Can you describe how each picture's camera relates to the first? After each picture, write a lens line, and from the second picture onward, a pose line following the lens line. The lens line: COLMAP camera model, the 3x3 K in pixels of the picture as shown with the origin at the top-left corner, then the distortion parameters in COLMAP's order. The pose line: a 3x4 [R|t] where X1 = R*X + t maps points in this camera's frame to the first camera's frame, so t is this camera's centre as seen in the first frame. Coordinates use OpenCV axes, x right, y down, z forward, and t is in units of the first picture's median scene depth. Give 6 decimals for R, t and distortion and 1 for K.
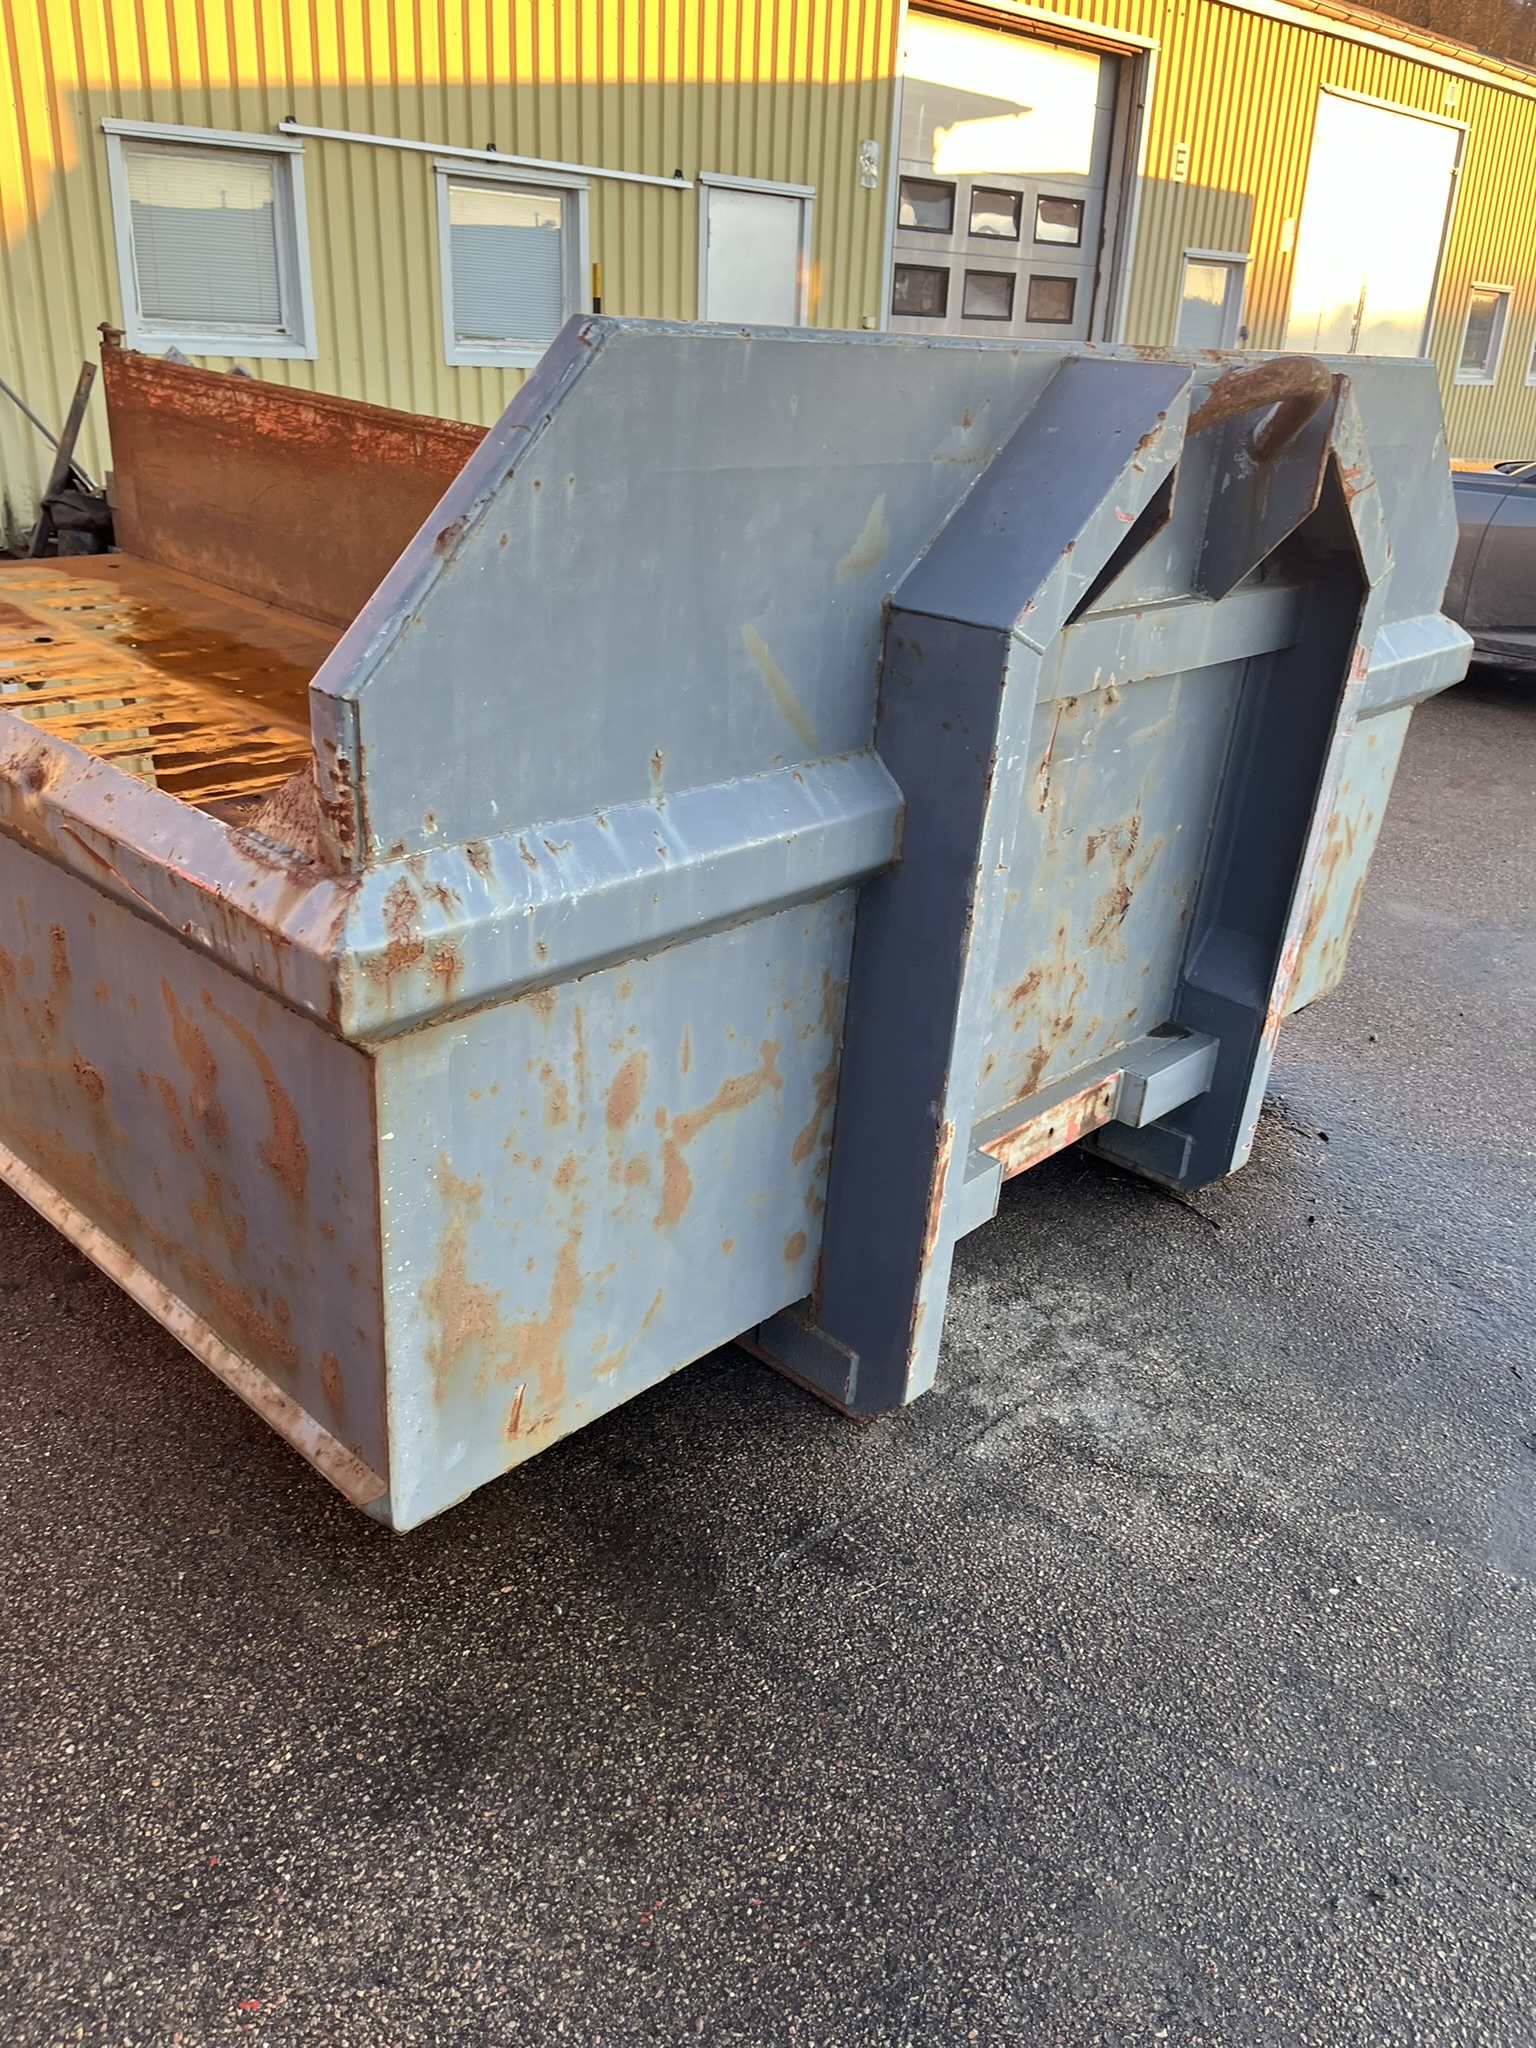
lens RADIAL K [[1538.1, 0, 778.8], [0, 1538.1, 1029.1], [0, 0, 1]] dist [0.077666, -0.088367]
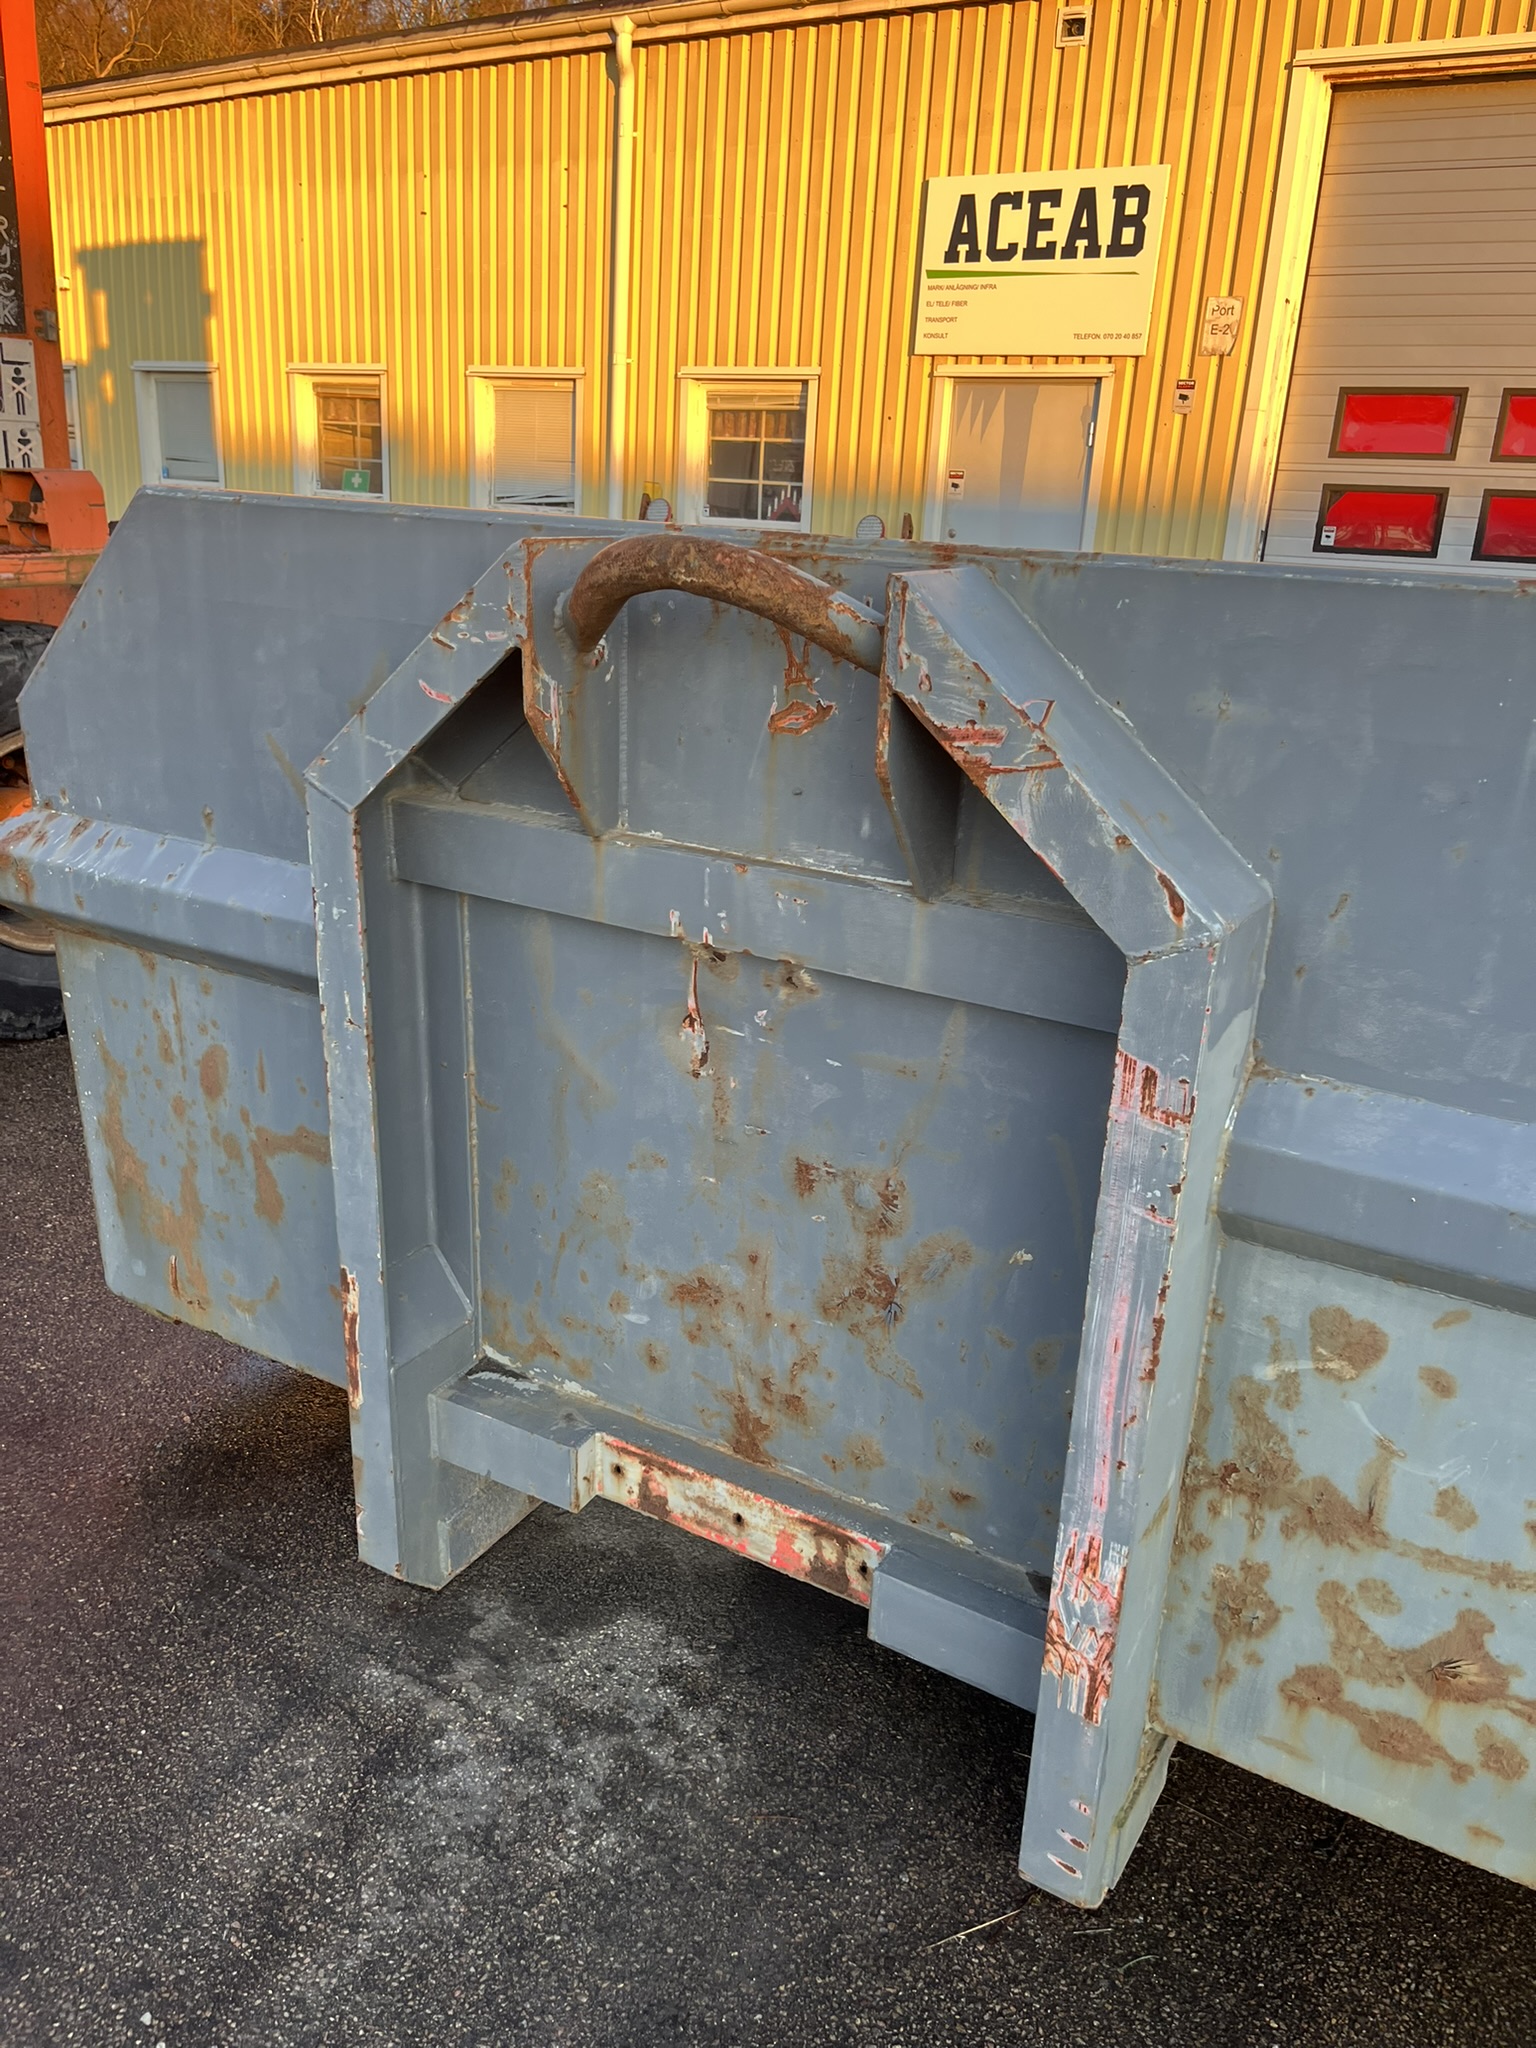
lens RADIAL K [[1538.1, 0, 778.8], [0, 1538.1, 1029.1], [0, 0, 1]] dist [0.077666, -0.088367]
pose [[0.227371, 0.283412, -0.931655, 1.197411], [-0.438257, 0.884131, 0.161998, -0.405208], [0.869617, 0.371470, 0.325233, 0.985810]]
